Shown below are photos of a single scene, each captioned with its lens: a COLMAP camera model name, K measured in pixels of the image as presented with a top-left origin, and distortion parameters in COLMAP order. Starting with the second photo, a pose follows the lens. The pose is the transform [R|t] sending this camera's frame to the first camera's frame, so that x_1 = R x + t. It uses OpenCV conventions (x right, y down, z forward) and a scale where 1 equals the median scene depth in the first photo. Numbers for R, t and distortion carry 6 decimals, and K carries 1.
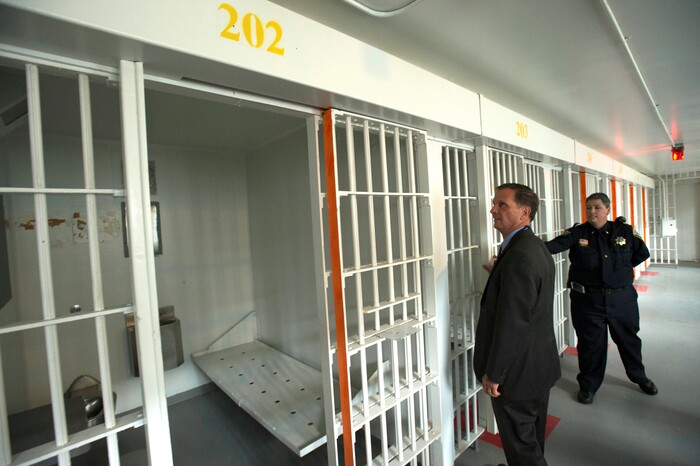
lens RADIAL K [[364.0, 0, 350.2], [0, 364.0, 231.8], [0, 0, 1]] dist [0.004663, 0.000429]
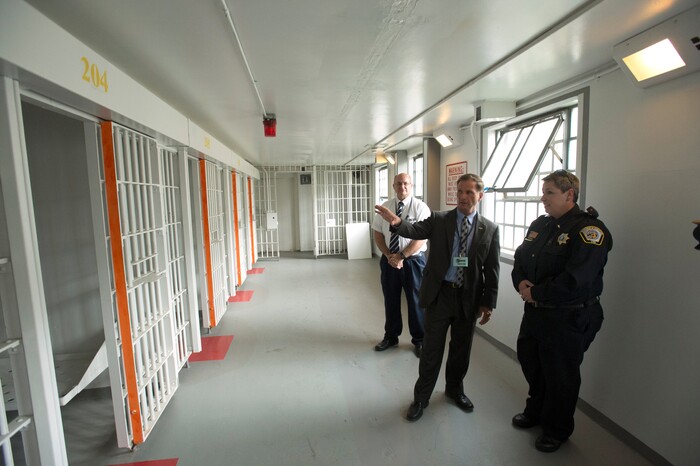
lens RADIAL K [[364.0, 0, 349.8], [0, 364.0, 234.4], [0, 0, 1]] dist [0.004663, 0.000429]
pose [[0.606588, -0.045441, 0.793717, 0.211015], [0.010685, 0.998741, 0.049013, -0.019651], [-0.794944, -0.021250, 0.606310, 0.228255]]
